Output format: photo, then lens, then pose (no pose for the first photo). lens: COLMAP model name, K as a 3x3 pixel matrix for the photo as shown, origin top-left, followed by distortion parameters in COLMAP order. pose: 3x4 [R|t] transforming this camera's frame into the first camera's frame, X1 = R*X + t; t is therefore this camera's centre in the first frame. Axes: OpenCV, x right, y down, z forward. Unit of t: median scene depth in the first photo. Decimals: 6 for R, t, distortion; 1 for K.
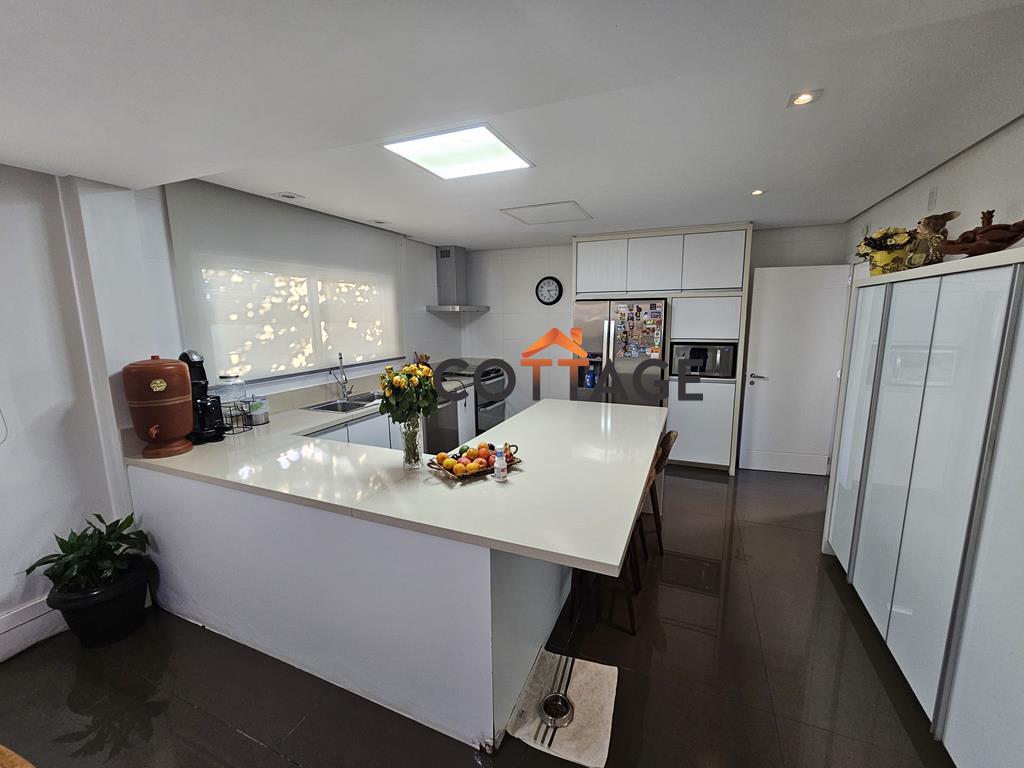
lens RADIAL K [[420.1, 0, 512.4], [0, 420.1, 383.6], [0, 0, 1]] dist [-0.003073, 0.000082]
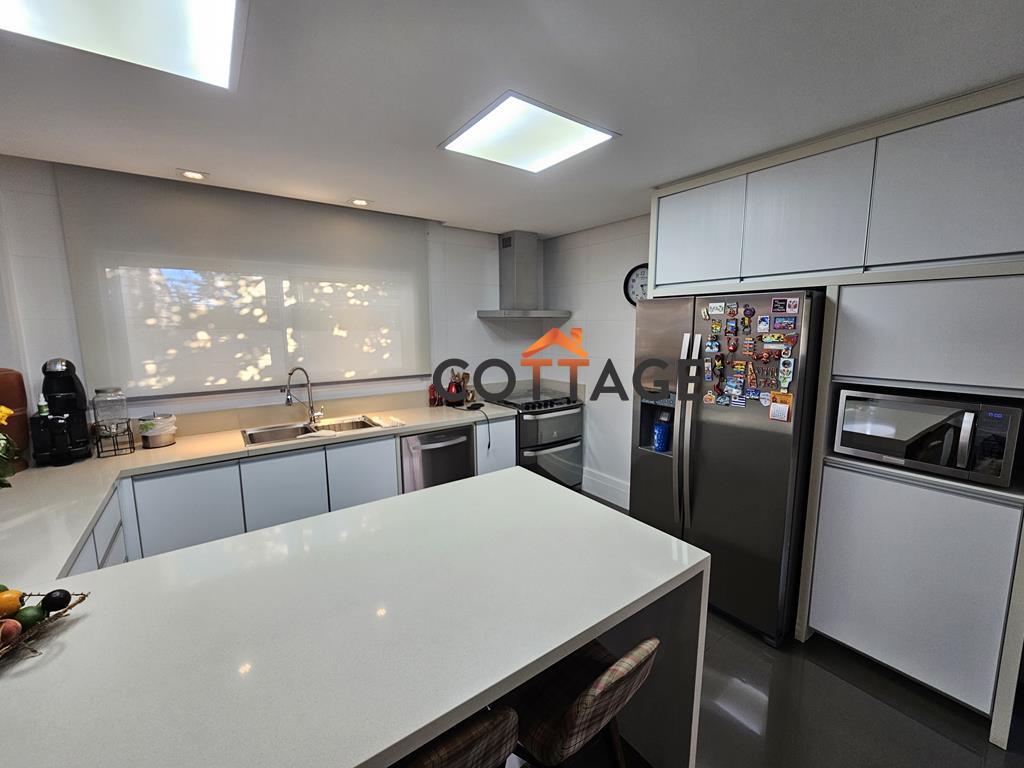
lens RADIAL K [[420.1, 0, 513.9], [0, 420.1, 380.4], [0, 0, 1]] dist [-0.003073, 0.000082]
pose [[0.862404, 0.074834, -0.500660, 0.360301], [-0.089265, 0.995996, -0.004891, -0.080542], [0.498289, 0.048909, 0.865630, 0.507664]]
